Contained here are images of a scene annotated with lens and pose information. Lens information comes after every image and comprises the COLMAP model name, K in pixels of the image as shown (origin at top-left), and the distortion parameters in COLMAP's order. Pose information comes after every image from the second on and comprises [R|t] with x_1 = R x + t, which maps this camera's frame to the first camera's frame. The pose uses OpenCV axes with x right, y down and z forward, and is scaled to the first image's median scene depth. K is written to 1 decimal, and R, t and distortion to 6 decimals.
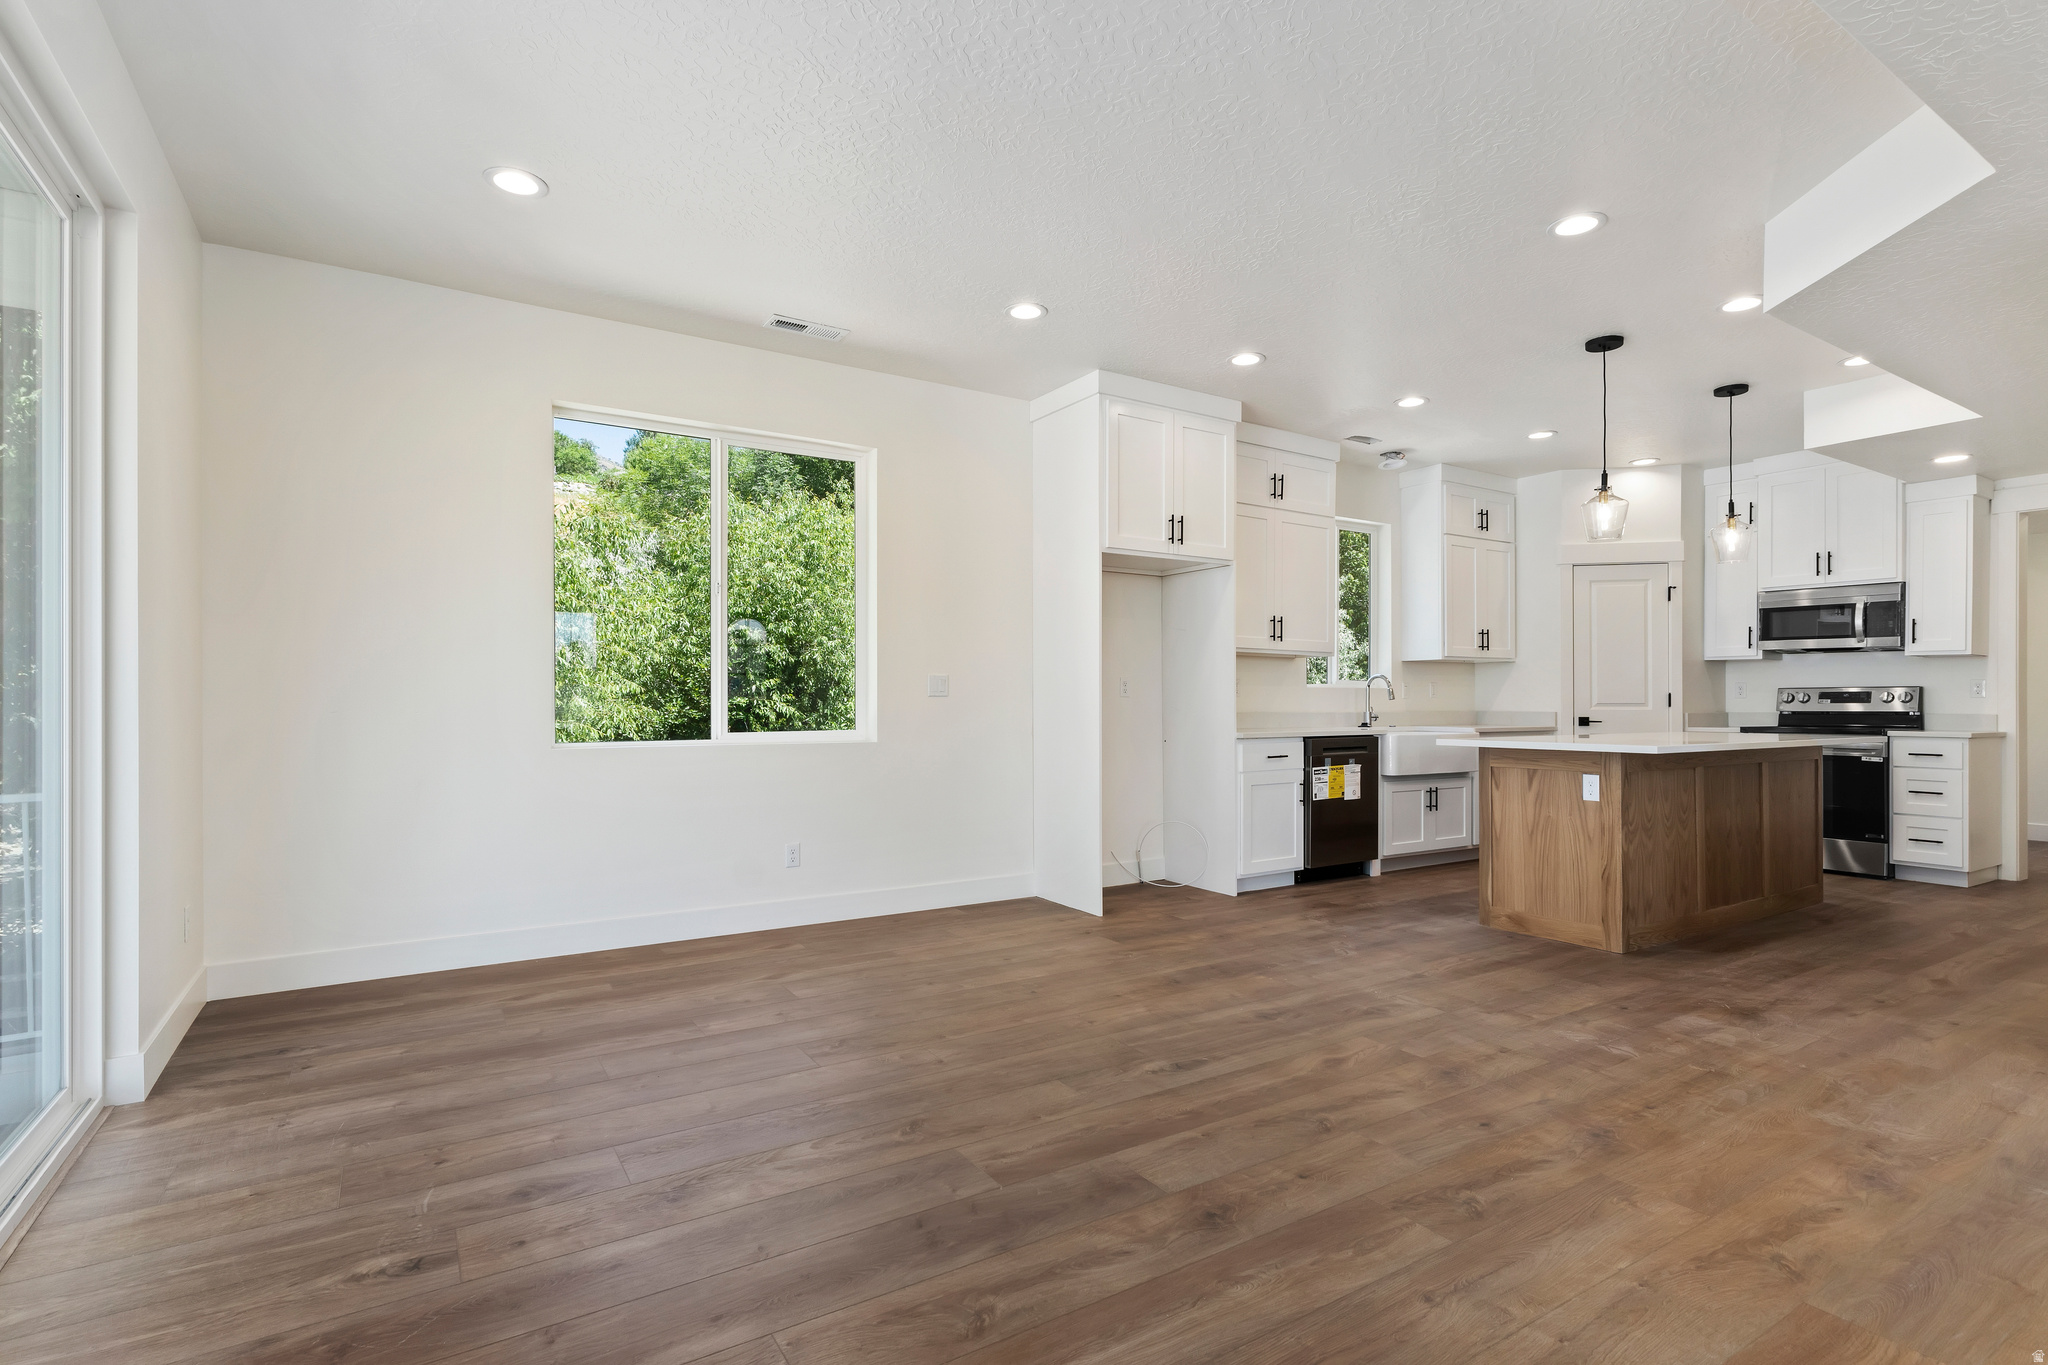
lens RADIAL K [[991.7, 0, 1015.4], [0, 991.7, 696.6], [0, 0, 1]] dist [0.003441, -0.001716]
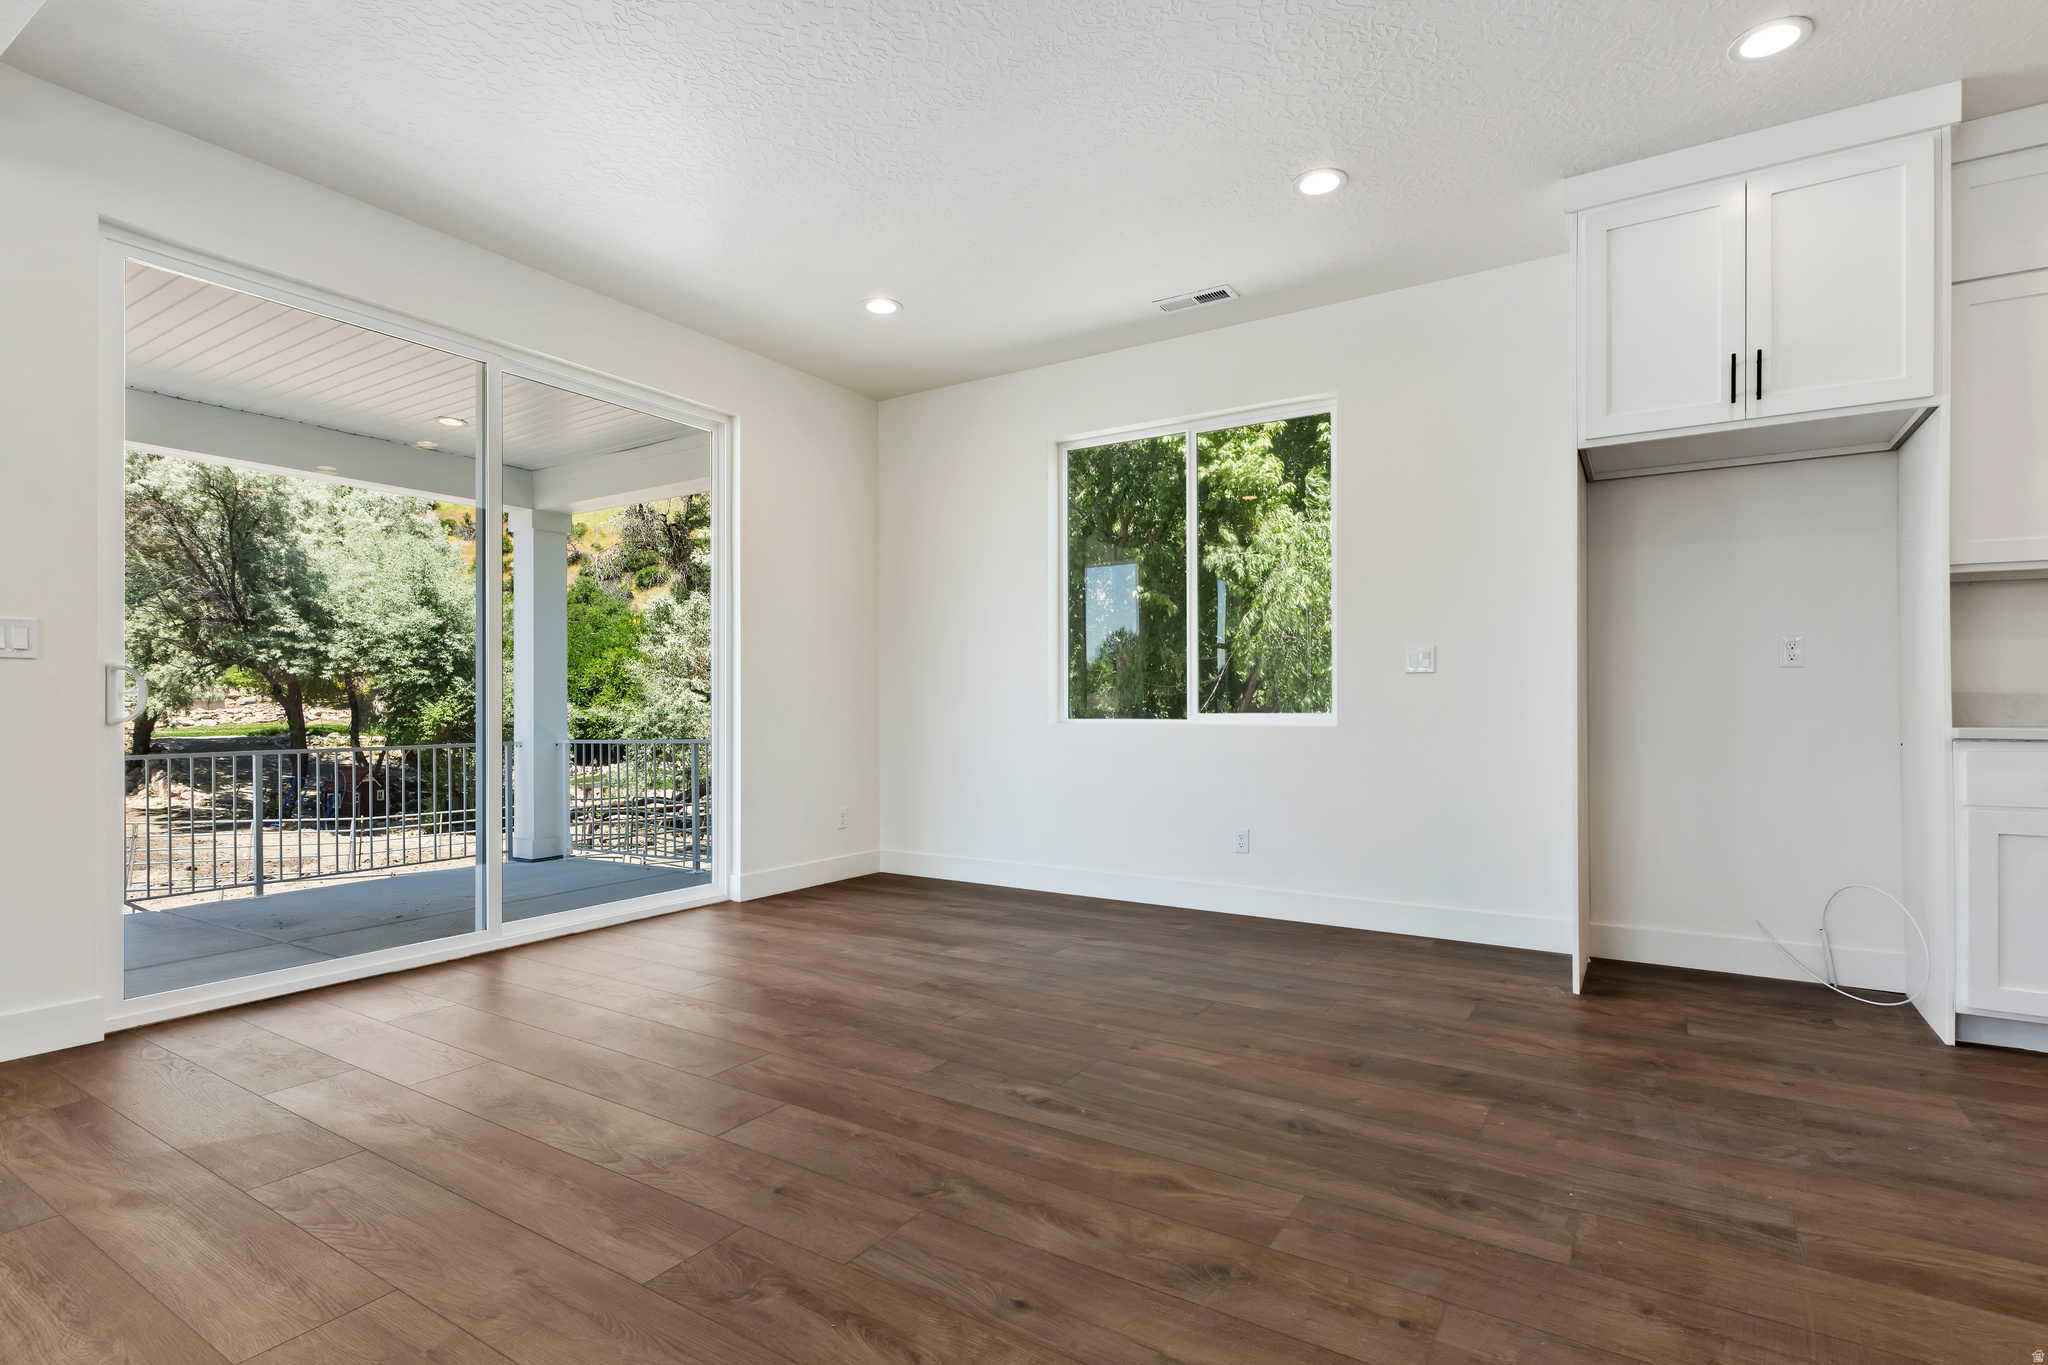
lens RADIAL K [[991.7, 0, 1008.0], [0, 991.7, 702.3], [0, 0, 1]] dist [0.003441, -0.001716]
pose [[0.423024, -0.003262, -0.906113, 0.556454], [0.000819, 0.999994, -0.003218, 0.028149], [0.906118, 0.000619, 0.423024, 0.389254]]
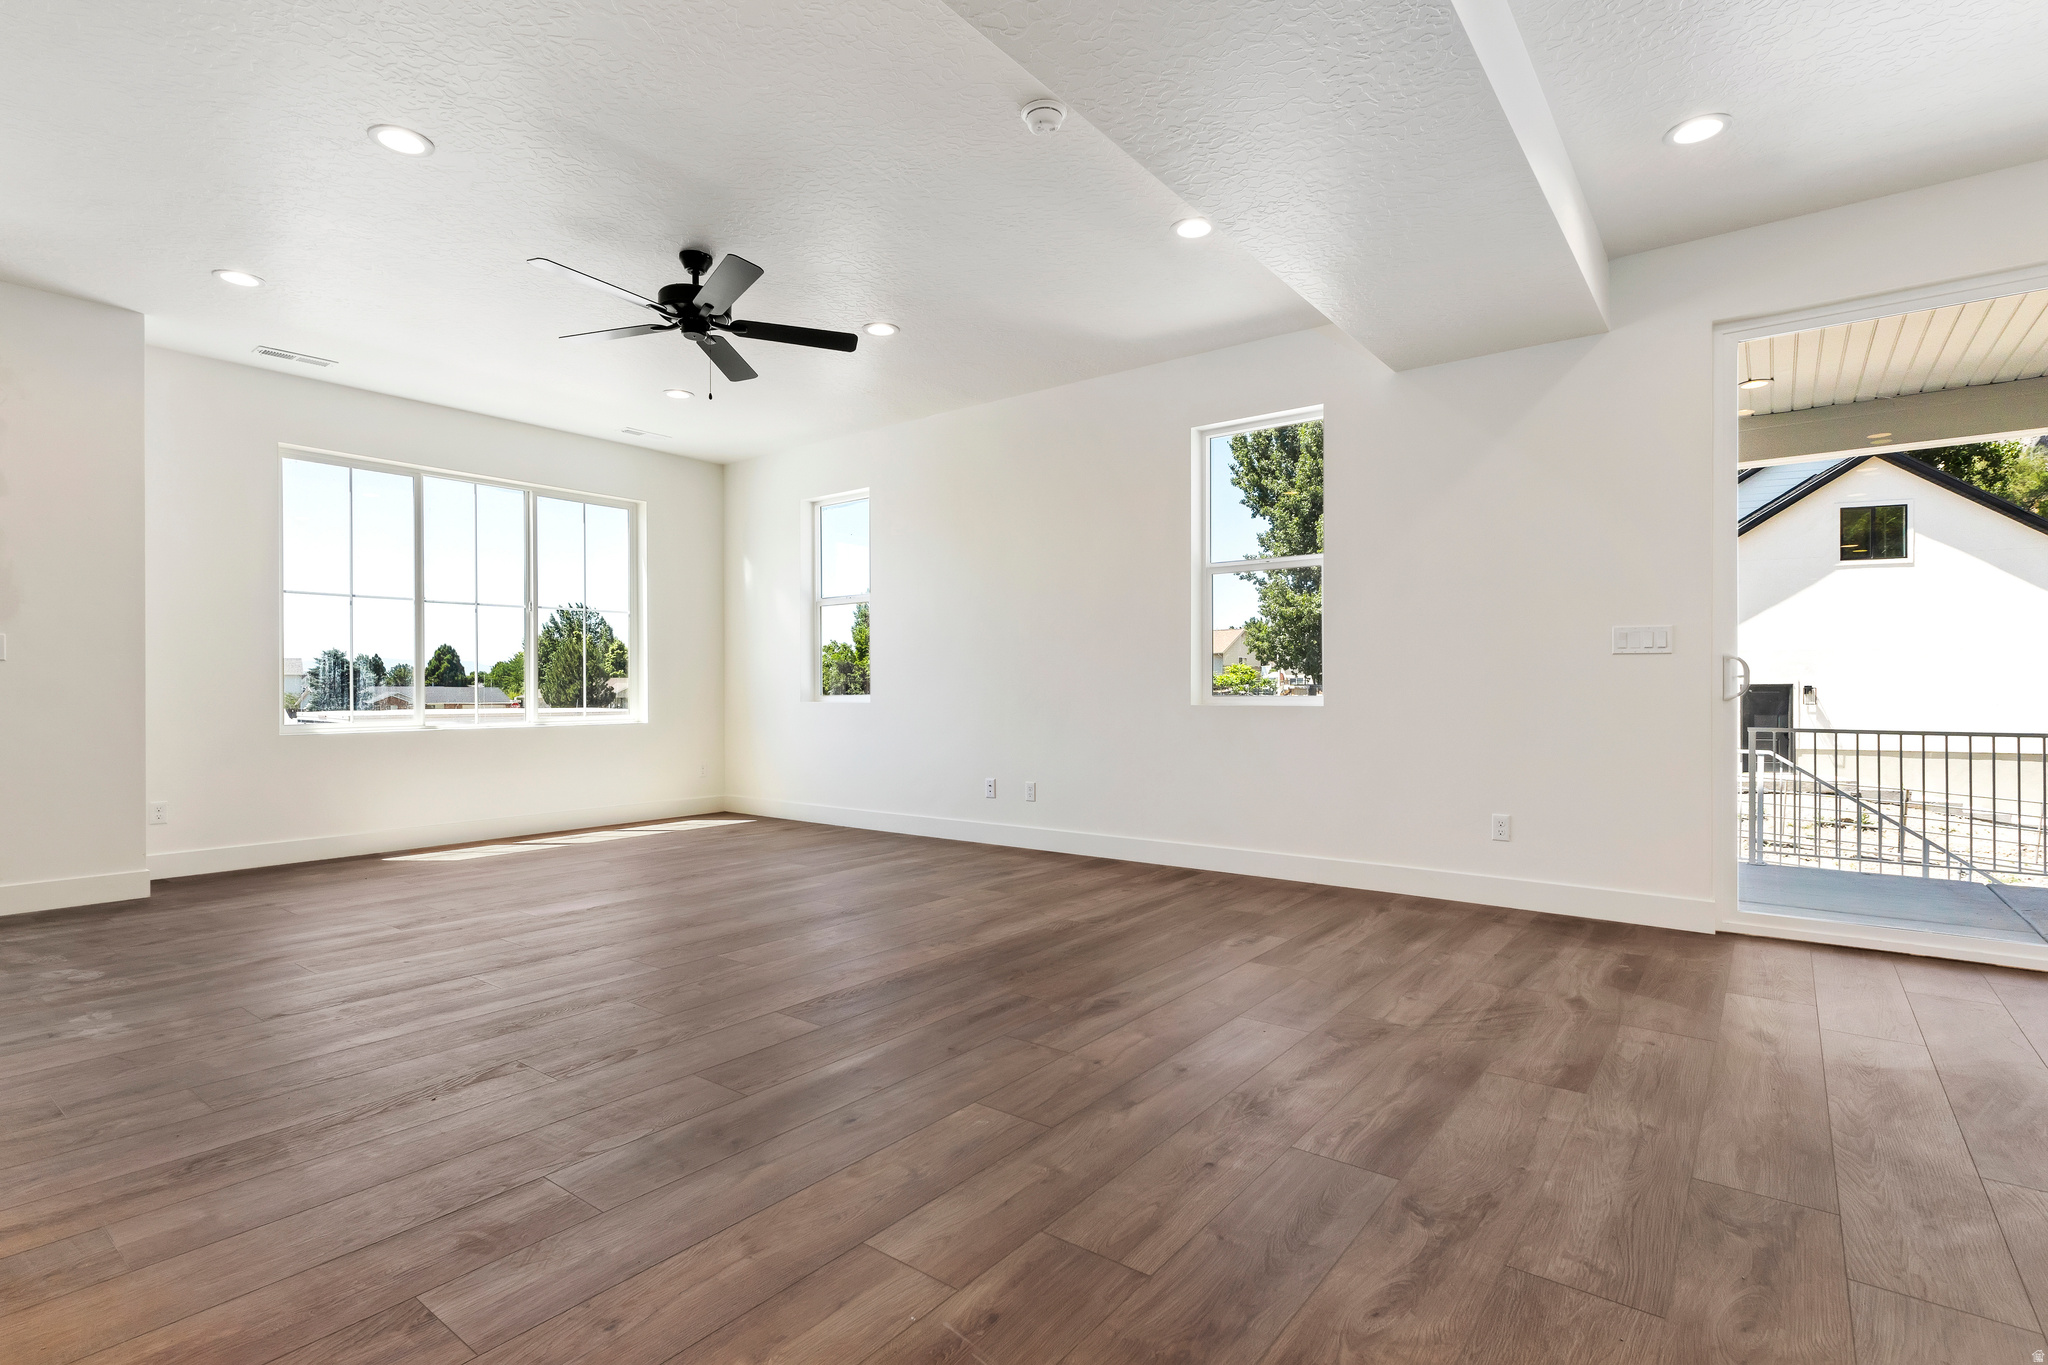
lens RADIAL K [[991.7, 0, 1034.7], [0, 991.7, 687.4], [0, 0, 1]] dist [0.003441, -0.001716]
pose [[-0.933562, 0.001151, -0.358414, 0.585993], [0.000783, 0.999999, 0.001172, 0.027899], [0.358415, 0.000813, -0.933562, 0.704876]]
